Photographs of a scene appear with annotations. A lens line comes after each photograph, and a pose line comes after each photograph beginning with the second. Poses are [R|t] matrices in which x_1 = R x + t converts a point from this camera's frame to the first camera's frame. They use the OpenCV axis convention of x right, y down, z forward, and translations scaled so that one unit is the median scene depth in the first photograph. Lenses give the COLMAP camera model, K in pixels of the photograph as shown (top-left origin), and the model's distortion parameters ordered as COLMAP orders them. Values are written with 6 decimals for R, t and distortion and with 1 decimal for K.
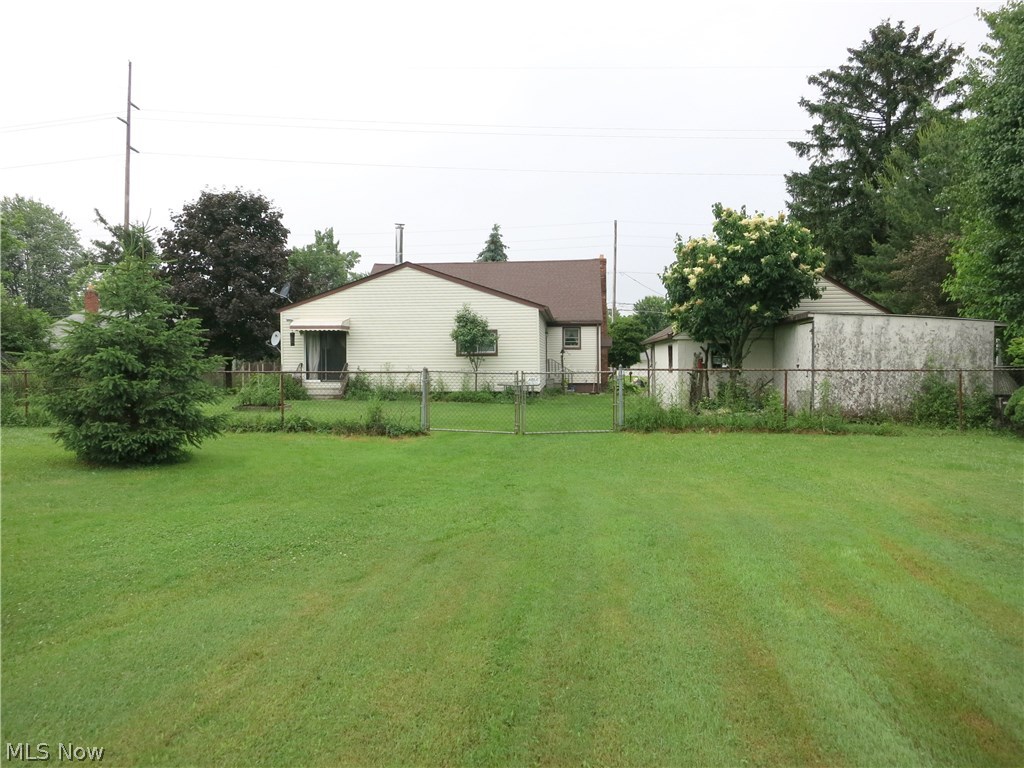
lens RADIAL K [[741.3, 0, 512.6], [0, 741.3, 381.9], [0, 0, 1]] dist [-0.045397, 0.001421]
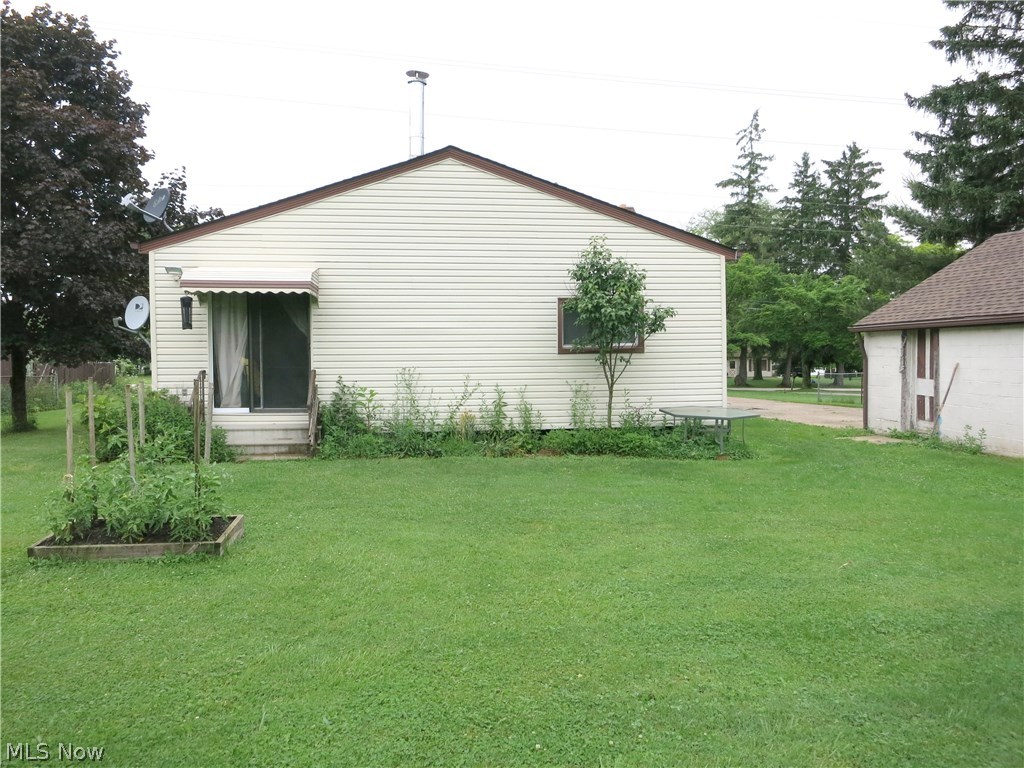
lens RADIAL K [[741.3, 0, 510.1], [0, 741.3, 381.0], [0, 0, 1]] dist [-0.045397, 0.001421]
pose [[0.974916, -0.010801, 0.222311, -0.209176], [0.010381, 0.999941, 0.003057, -0.018813], [-0.222331, -0.000672, 0.974971, 0.549123]]
